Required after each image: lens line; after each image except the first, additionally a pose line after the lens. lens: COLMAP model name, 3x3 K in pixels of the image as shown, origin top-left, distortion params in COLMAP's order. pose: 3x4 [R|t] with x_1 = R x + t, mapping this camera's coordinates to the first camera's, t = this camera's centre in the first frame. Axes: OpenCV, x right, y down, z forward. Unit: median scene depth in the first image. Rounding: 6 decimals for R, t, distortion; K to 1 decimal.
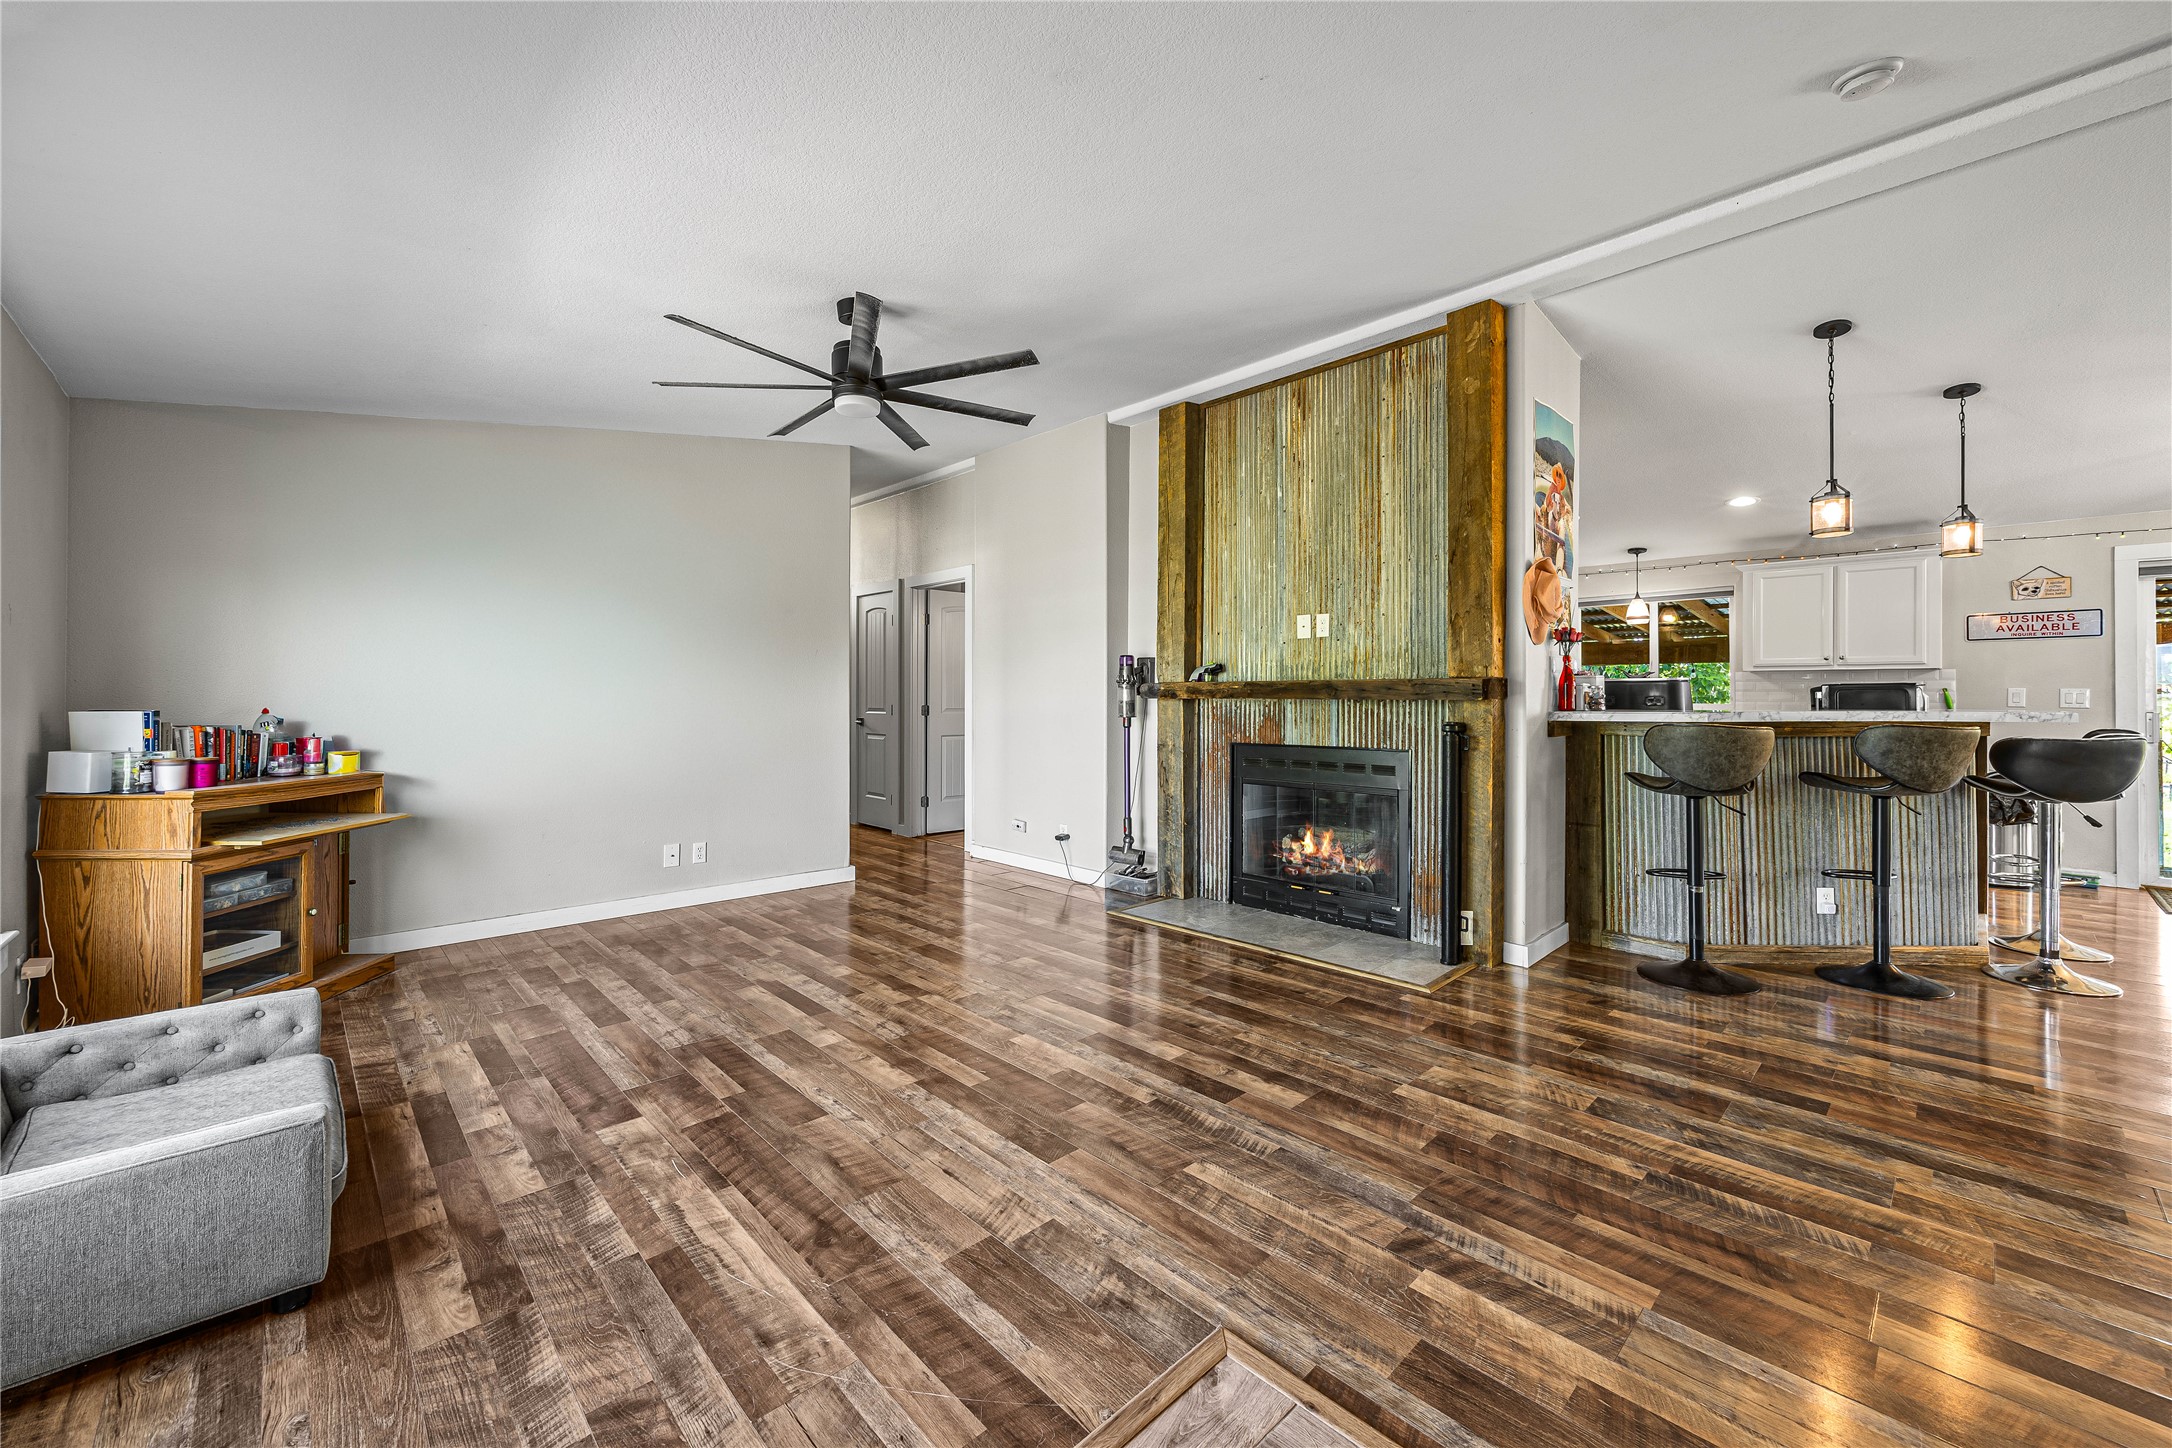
lens RADIAL K [[852.8, 0, 1088.9], [0, 852.8, 690.2], [0, 0, 1]] dist [0.000713, 0.000076]
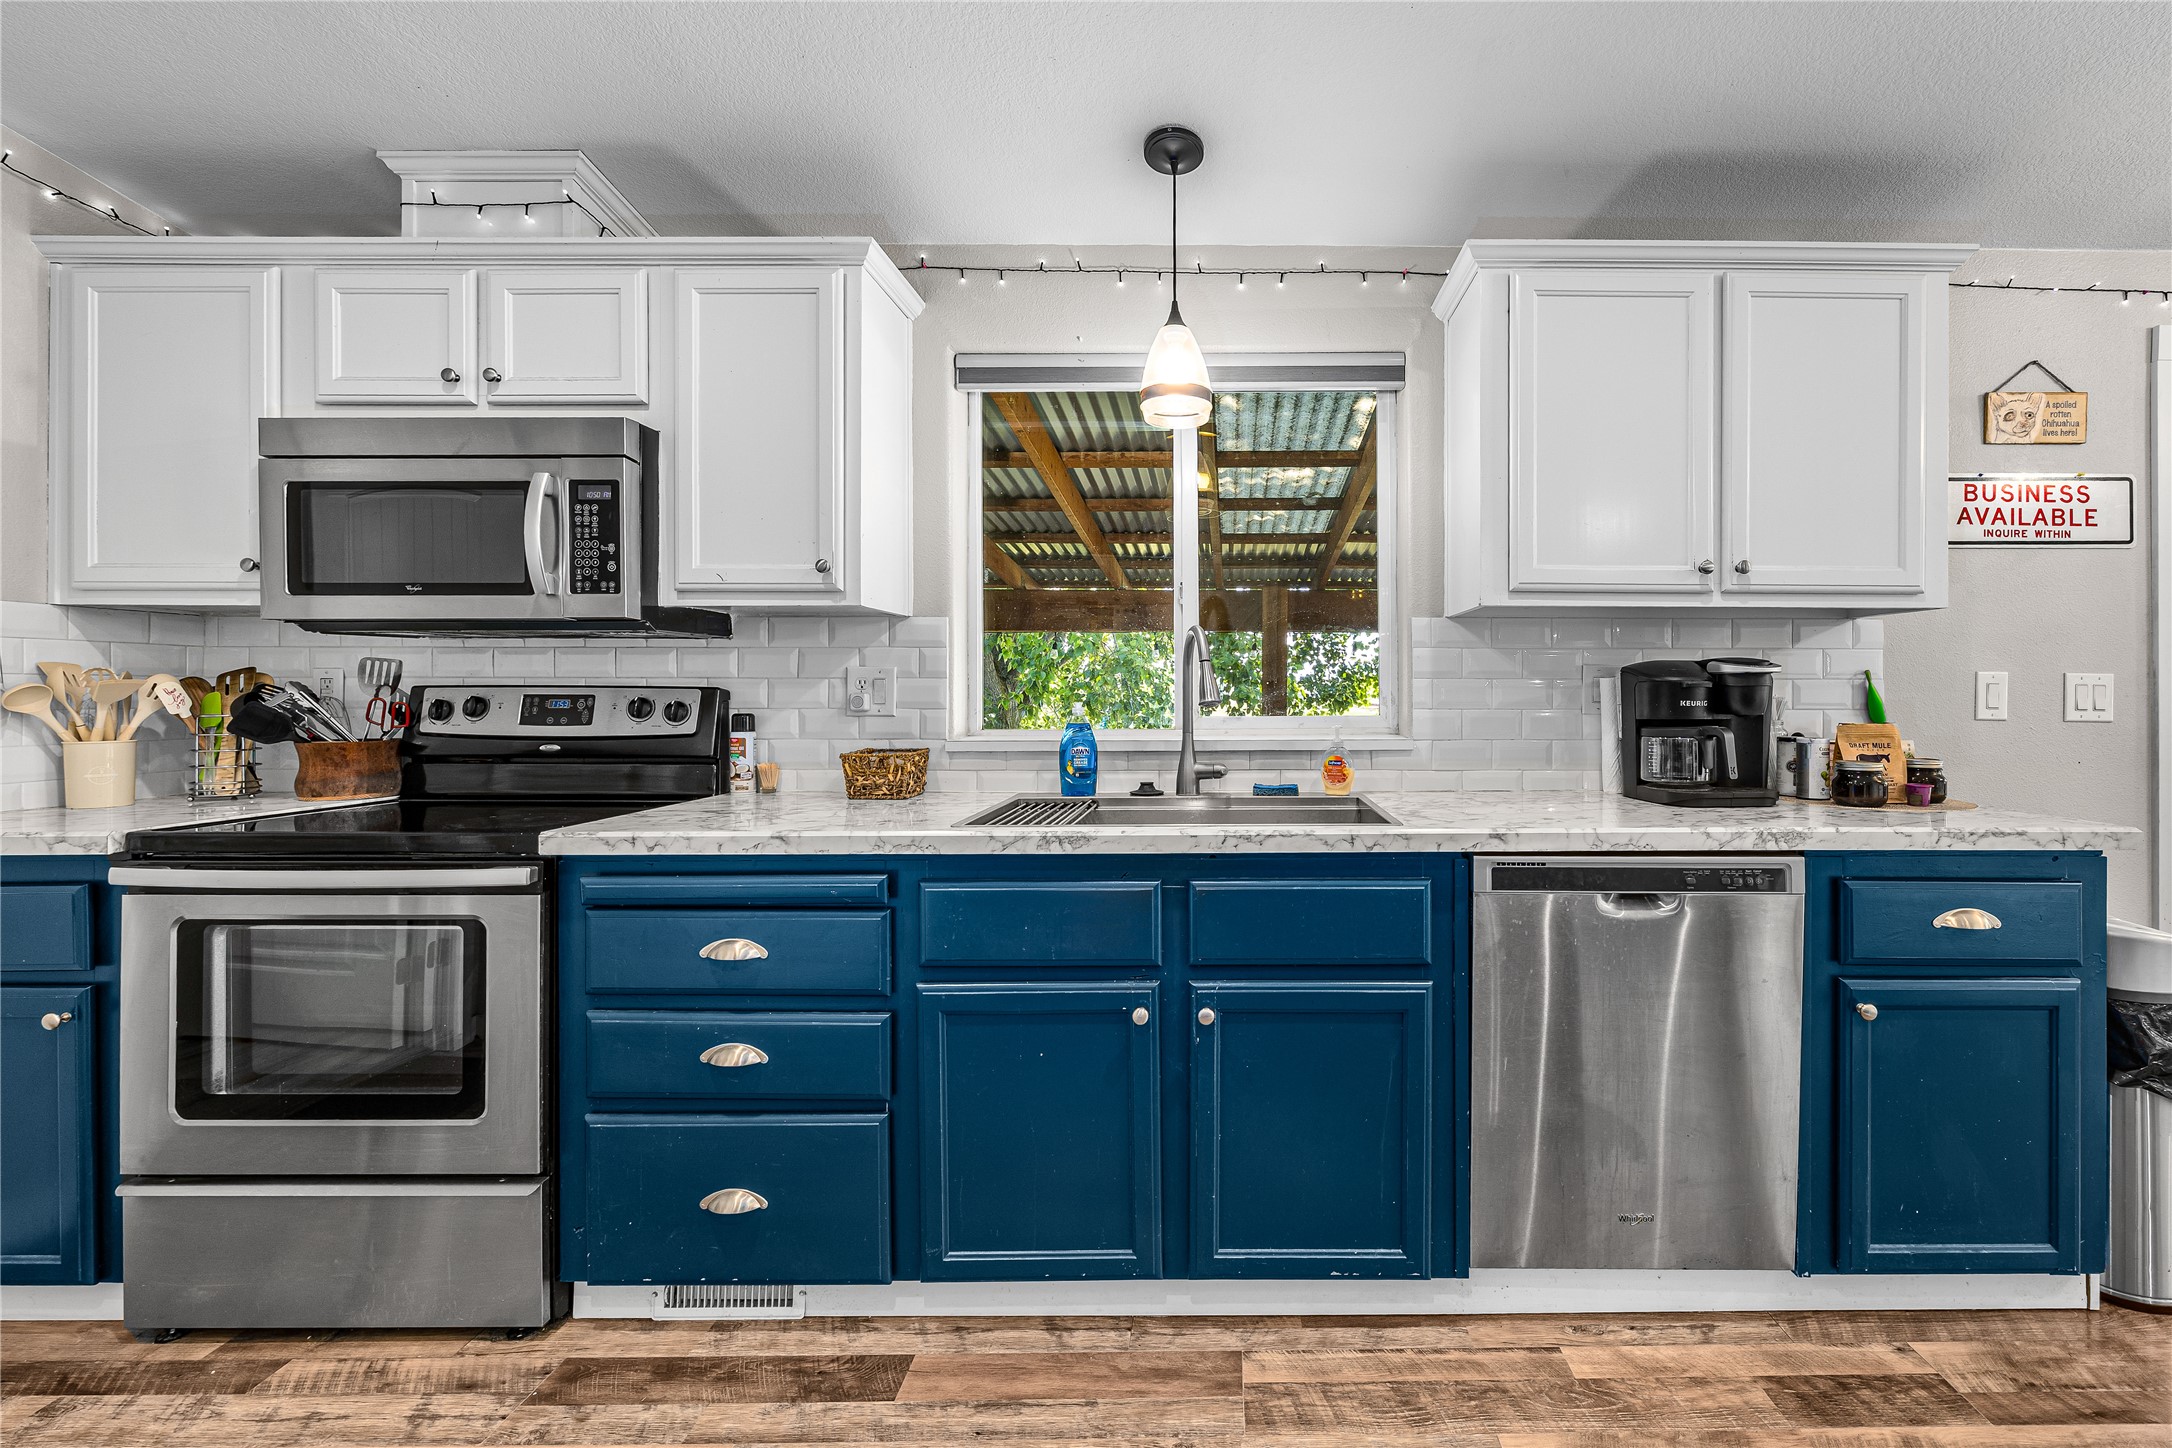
lens RADIAL K [[861.7, 0, 1079.2], [0, 861.7, 677.8], [0, 0, 1]] dist [-0.001509, -0.000128]
pose [[0.687929, 0.006323, 0.725750, 1.017292], [-0.005205, 0.999979, -0.003778, 0.008547], [-0.725759, -0.001179, 0.687948, 2.020064]]
